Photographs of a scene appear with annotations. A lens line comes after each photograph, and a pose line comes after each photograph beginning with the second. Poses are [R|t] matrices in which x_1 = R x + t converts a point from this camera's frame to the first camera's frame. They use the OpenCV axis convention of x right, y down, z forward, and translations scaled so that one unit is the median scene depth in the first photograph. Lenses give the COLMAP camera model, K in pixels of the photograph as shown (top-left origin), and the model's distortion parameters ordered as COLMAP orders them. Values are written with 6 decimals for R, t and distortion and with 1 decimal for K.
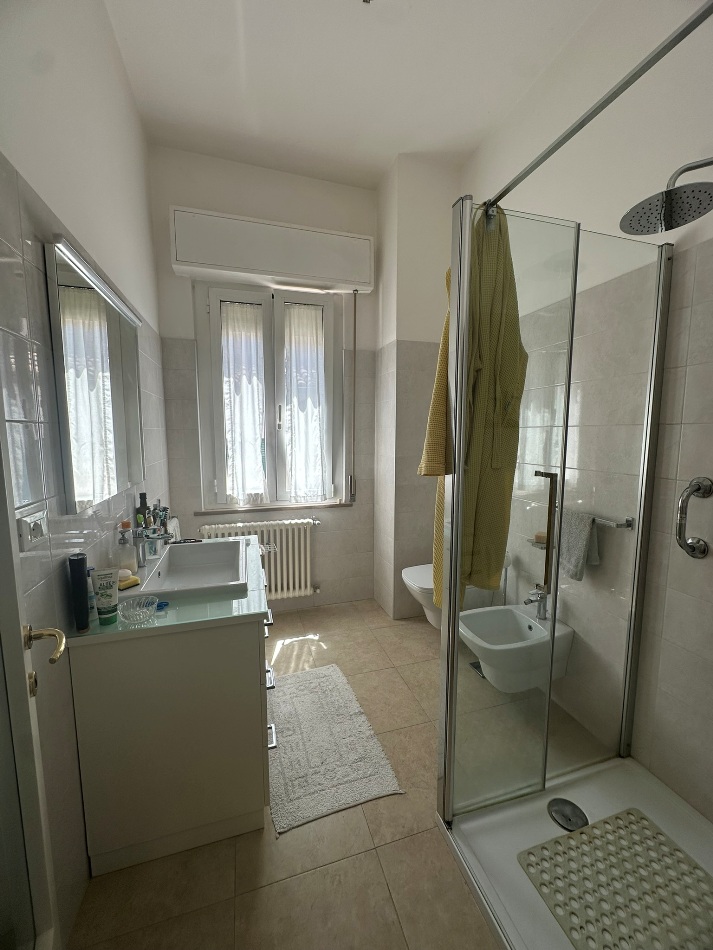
lens RADIAL K [[382.8, 0, 356.6], [0, 382.8, 473.1], [0, 0, 1]] dist [-0.004071, 0.000913]
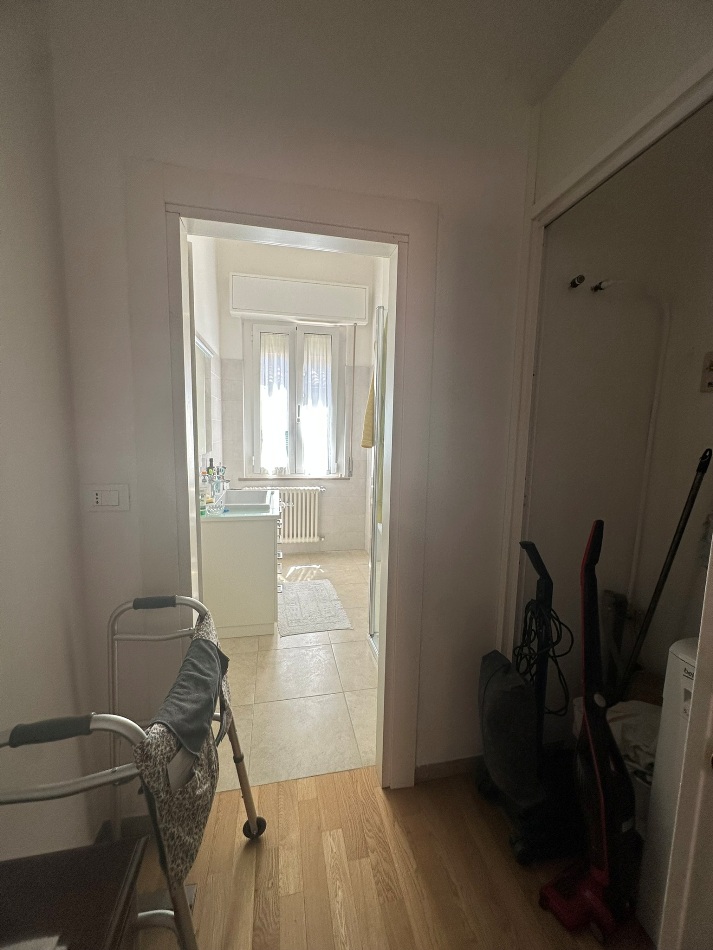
lens RADIAL K [[382.8, 0, 357.6], [0, 382.8, 474.6], [0, 0, 1]] dist [-0.004071, 0.000913]
pose [[0.996092, 0.034401, -0.081349, 0.139513], [-0.033377, 0.999346, 0.013911, 0.052214], [0.081775, -0.011141, 0.996589, -0.398694]]
